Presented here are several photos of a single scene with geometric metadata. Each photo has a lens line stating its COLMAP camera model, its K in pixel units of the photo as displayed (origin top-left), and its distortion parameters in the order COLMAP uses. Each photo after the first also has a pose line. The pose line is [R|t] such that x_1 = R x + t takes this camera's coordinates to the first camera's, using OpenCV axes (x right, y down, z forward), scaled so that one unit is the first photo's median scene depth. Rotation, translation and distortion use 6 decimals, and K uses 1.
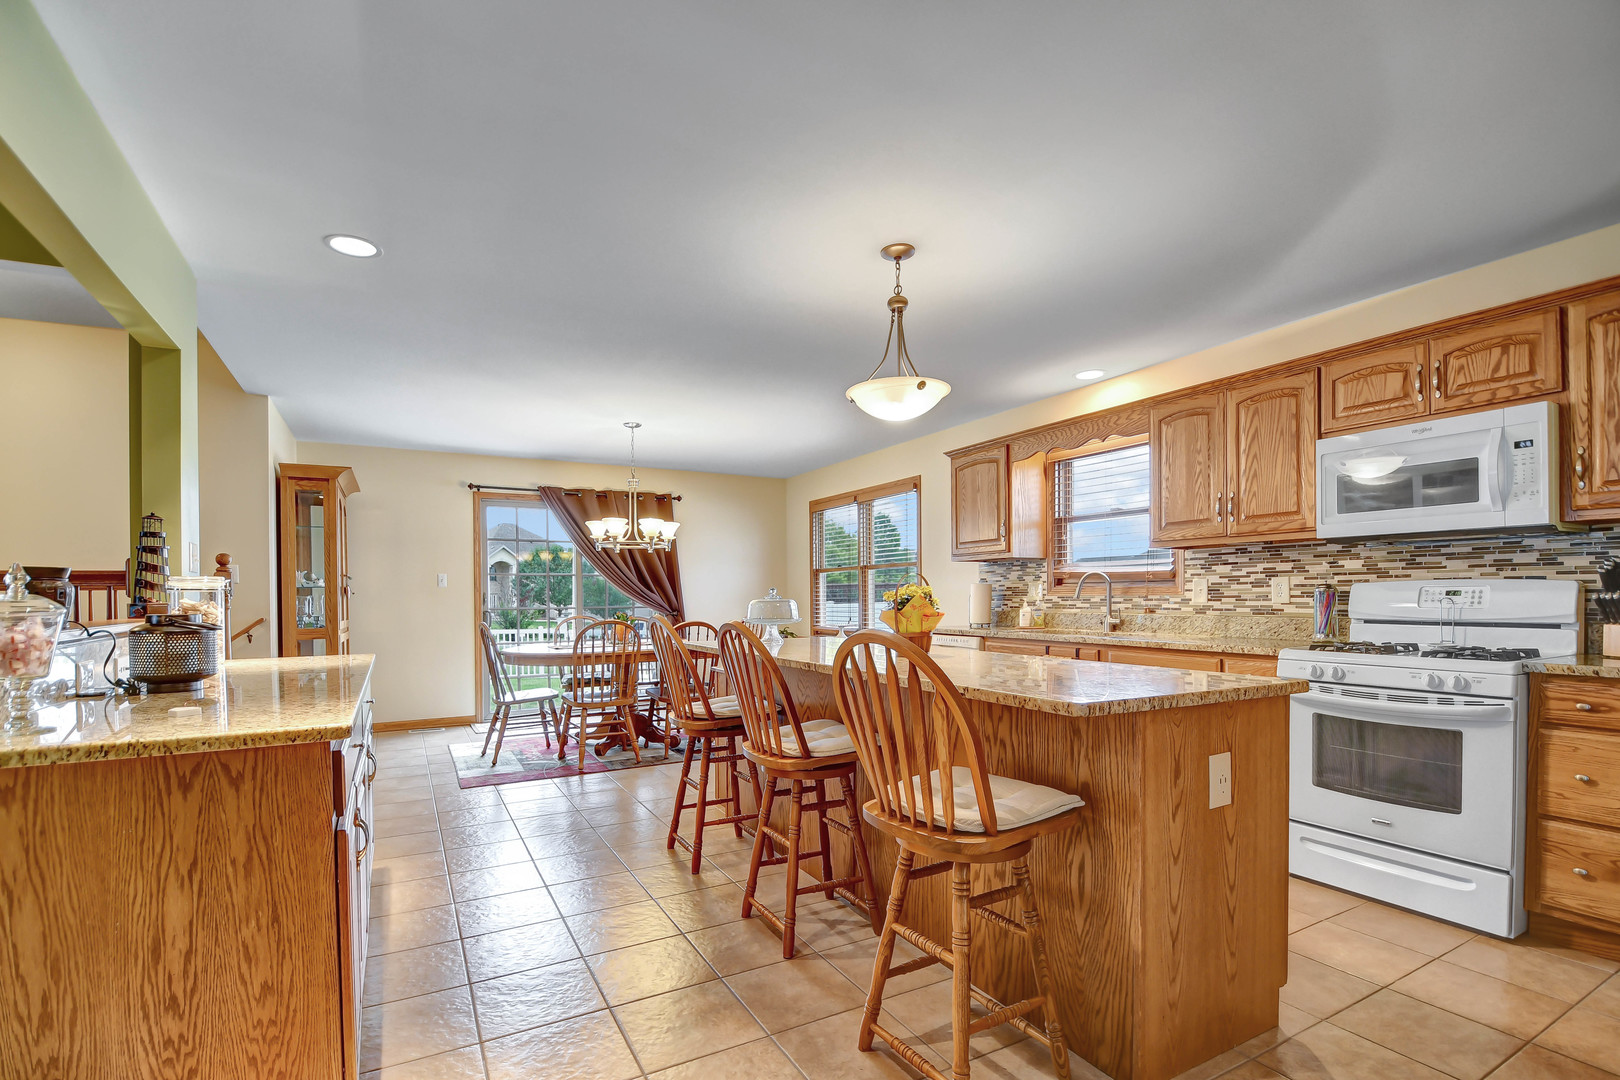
lens RADIAL K [[764.7, 0, 819.7], [0, 764.7, 607.6], [0, 0, 1]] dist [-0.015367, -0.002631]
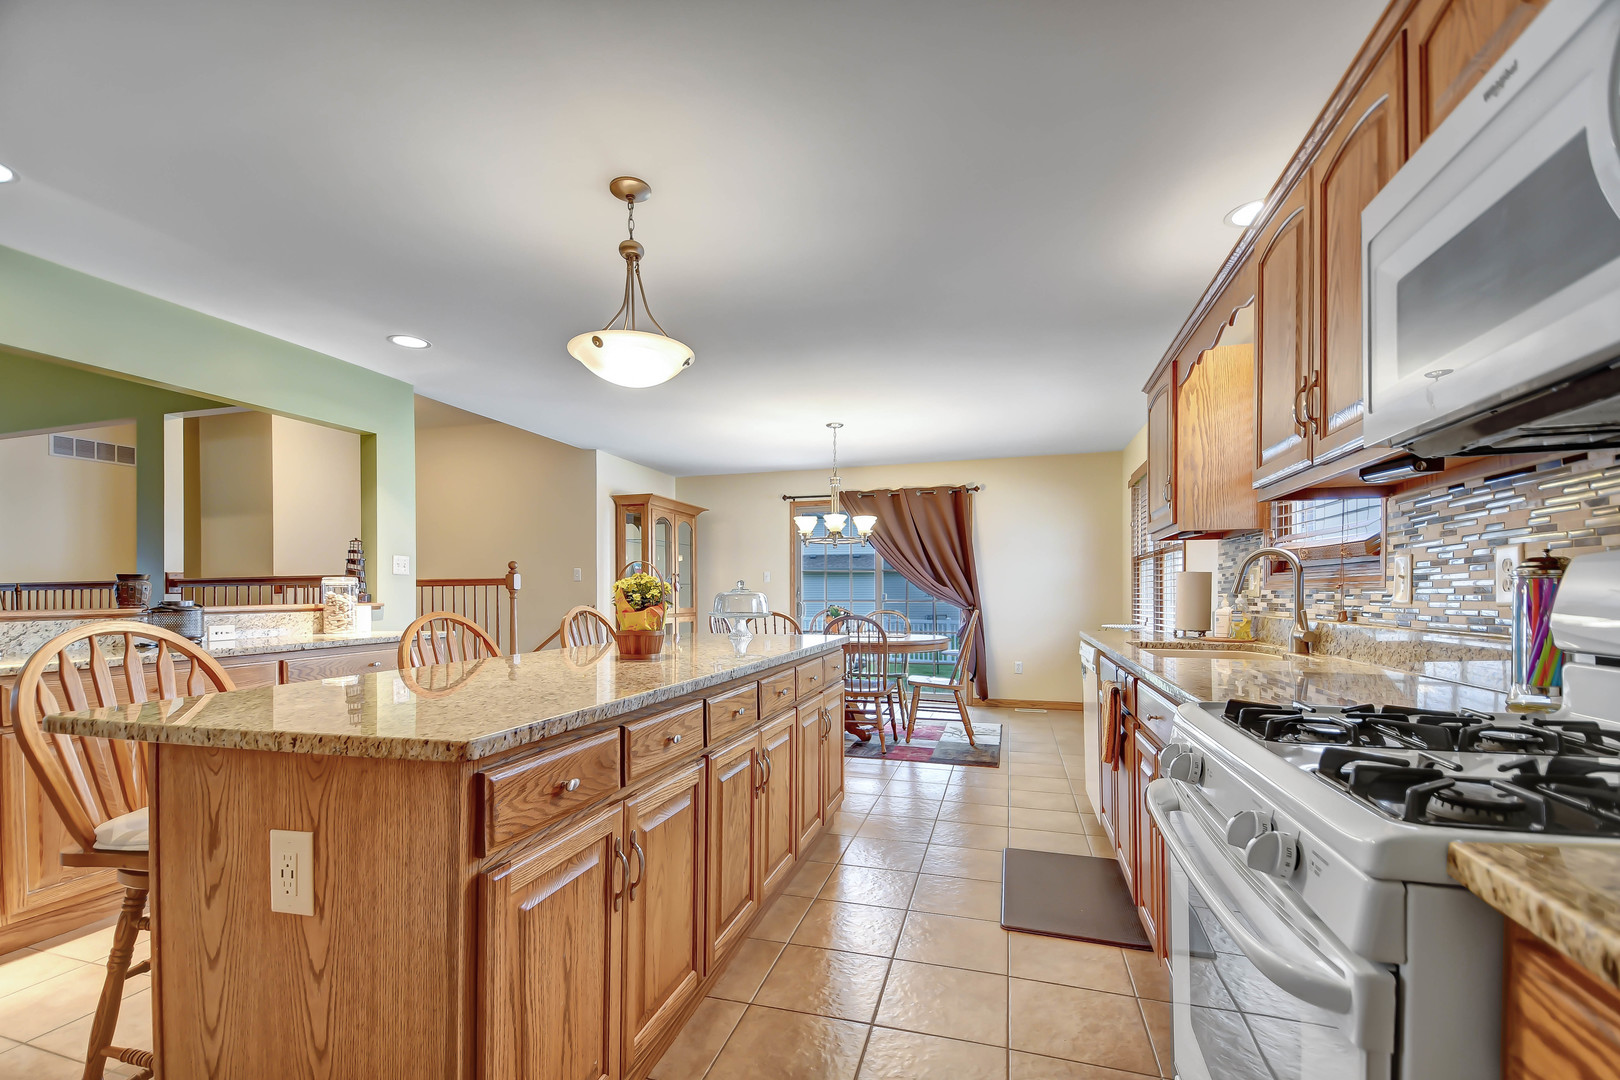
lens RADIAL K [[726.9, 0, 832.7], [0, 726.9, 602.5], [0, 0, 1]] dist [0.015973, -0.005612]
pose [[0.695634, 0.010561, -0.718319, 1.271261], [-0.011266, 0.999929, 0.003791, -0.009790], [0.718308, 0.005455, 0.695704, 0.882629]]
